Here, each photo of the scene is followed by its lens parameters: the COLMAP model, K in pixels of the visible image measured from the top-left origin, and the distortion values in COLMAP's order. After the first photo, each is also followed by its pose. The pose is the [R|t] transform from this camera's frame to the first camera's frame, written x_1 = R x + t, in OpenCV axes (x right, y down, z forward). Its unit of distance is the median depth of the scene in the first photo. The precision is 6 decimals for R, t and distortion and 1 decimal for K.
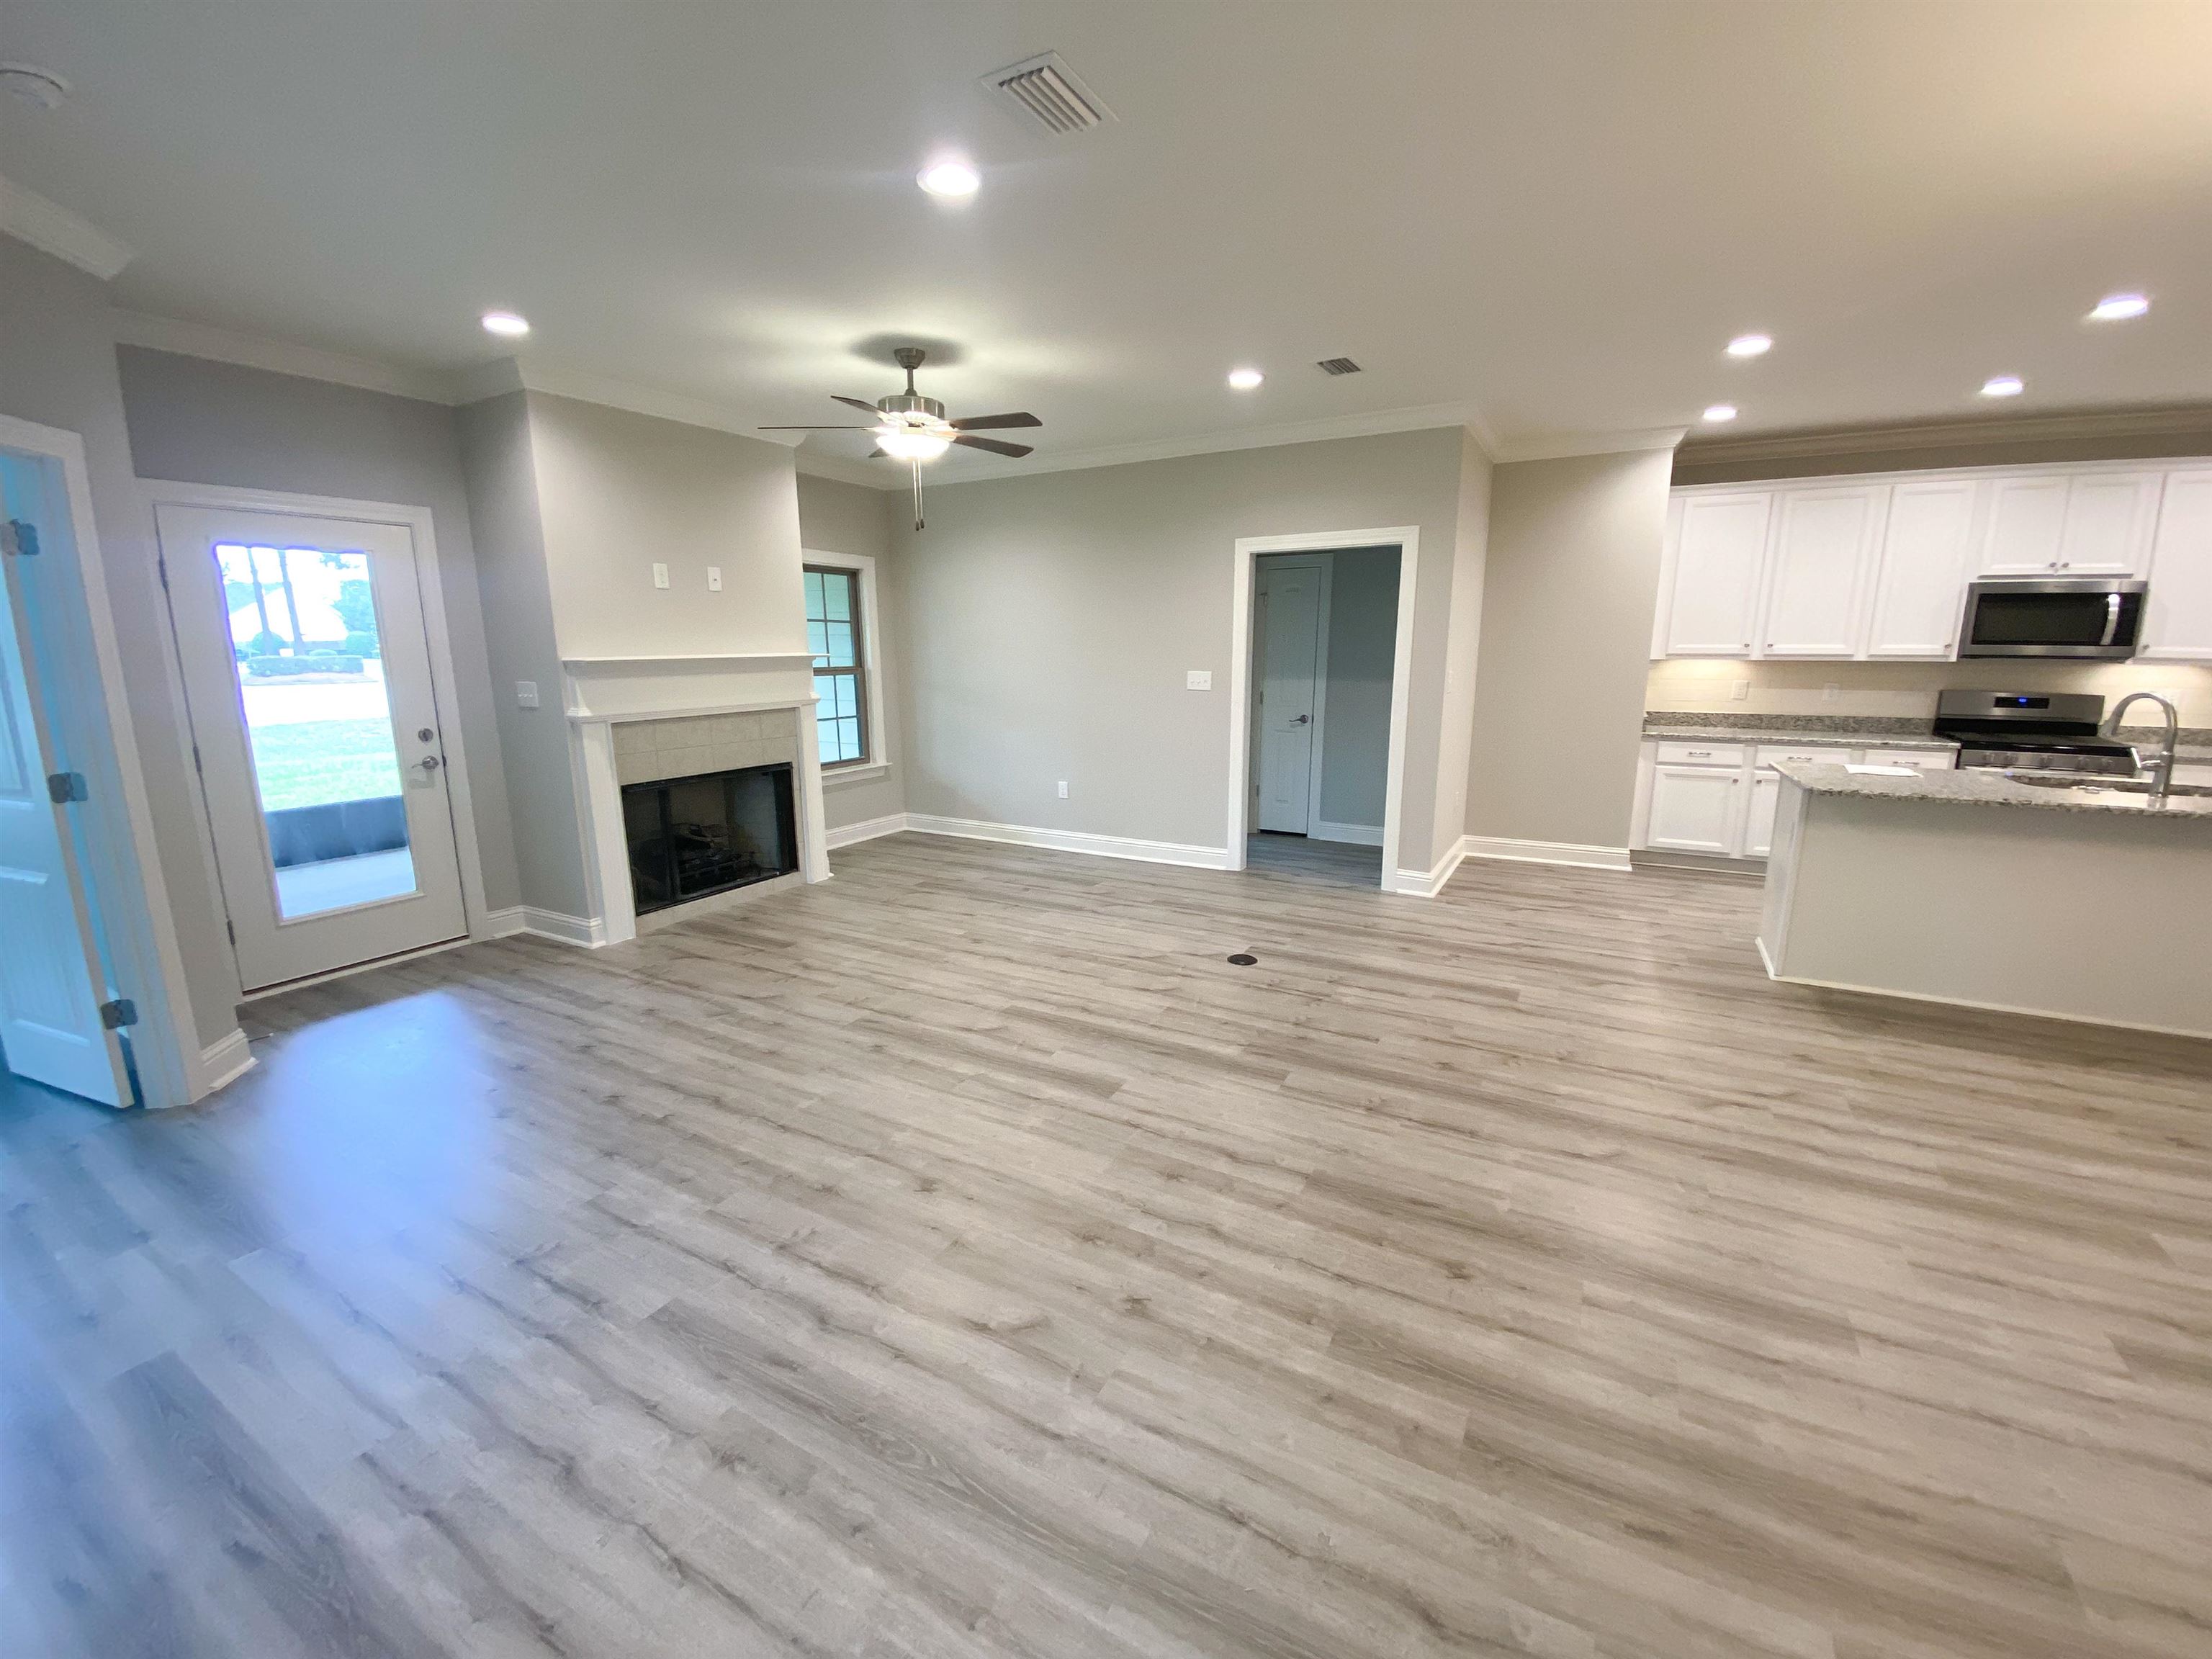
lens RADIAL K [[895.3, 0, 1106.0], [0, 895.3, 829.5], [0, 0, 1]] dist [0.041662, -0.034361]
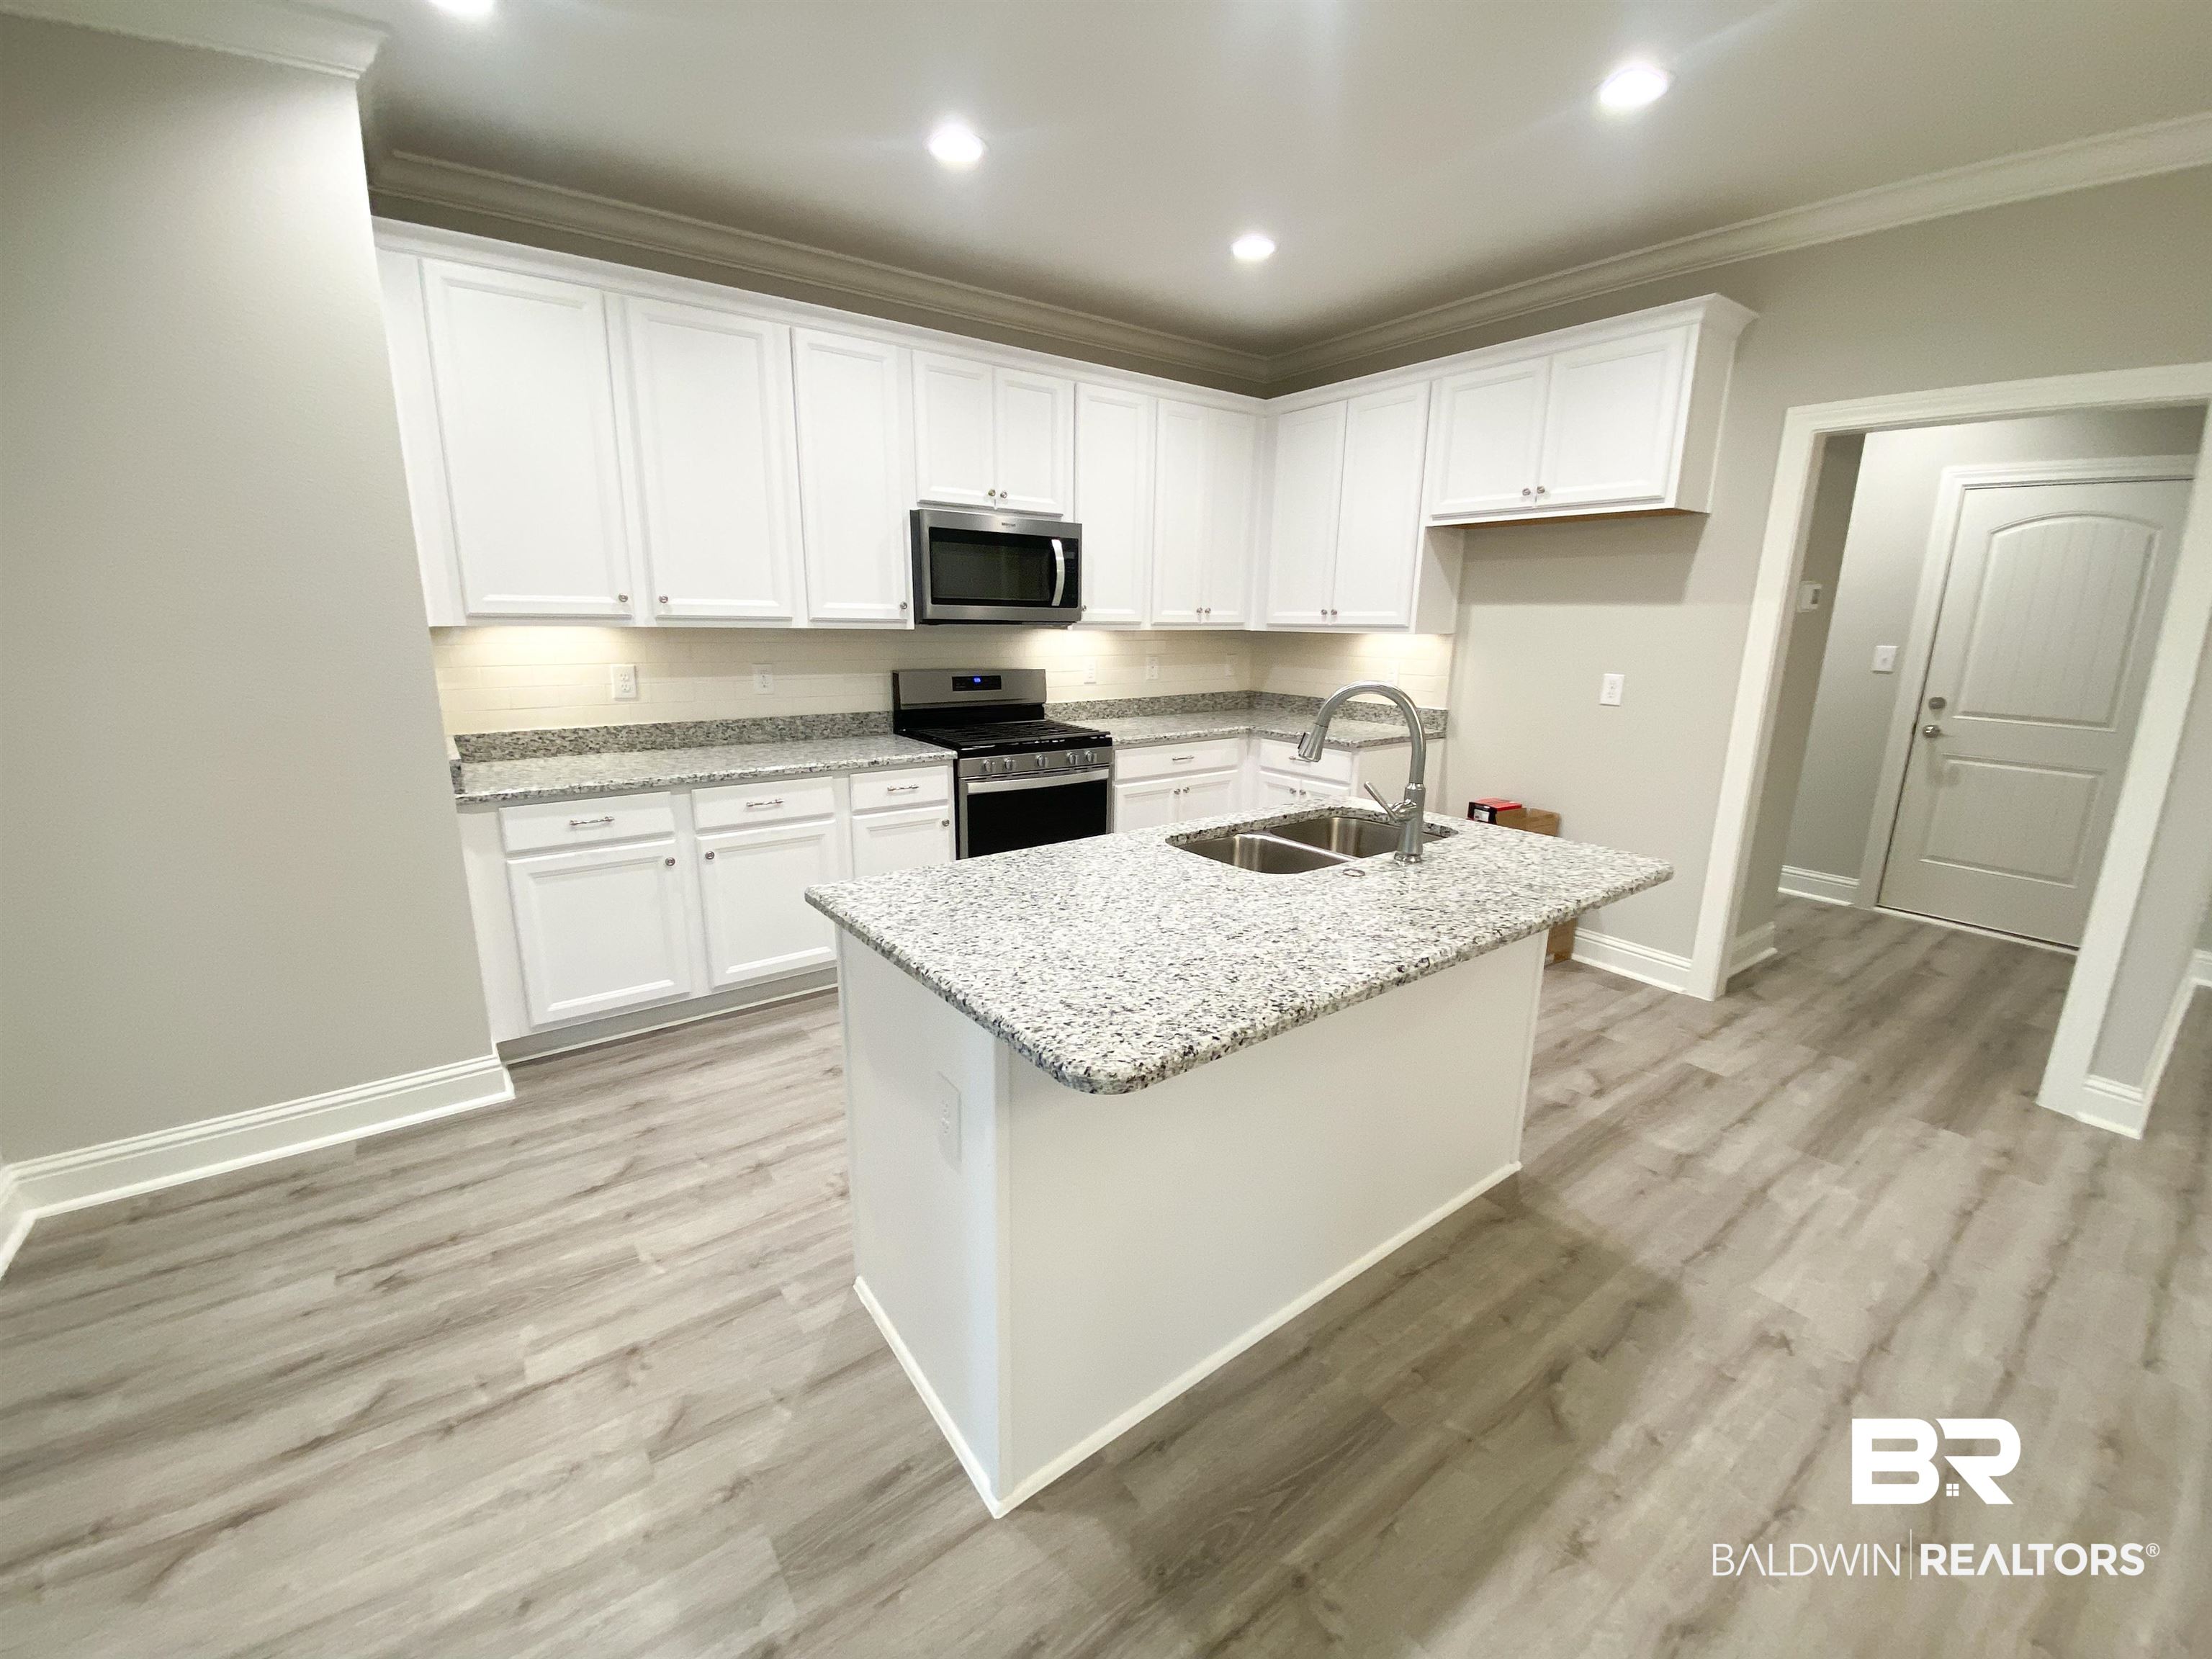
lens RADIAL K [[895.3, 0, 1106.0], [0, 895.3, 829.5], [0, 0, 1]] dist [0.041662, -0.034361]
pose [[0.414735, -0.202250, 0.887181, 0.353093], [0.164049, 0.975629, 0.145725, -0.109381], [-0.895032, 0.085104, 0.437807, 0.564643]]
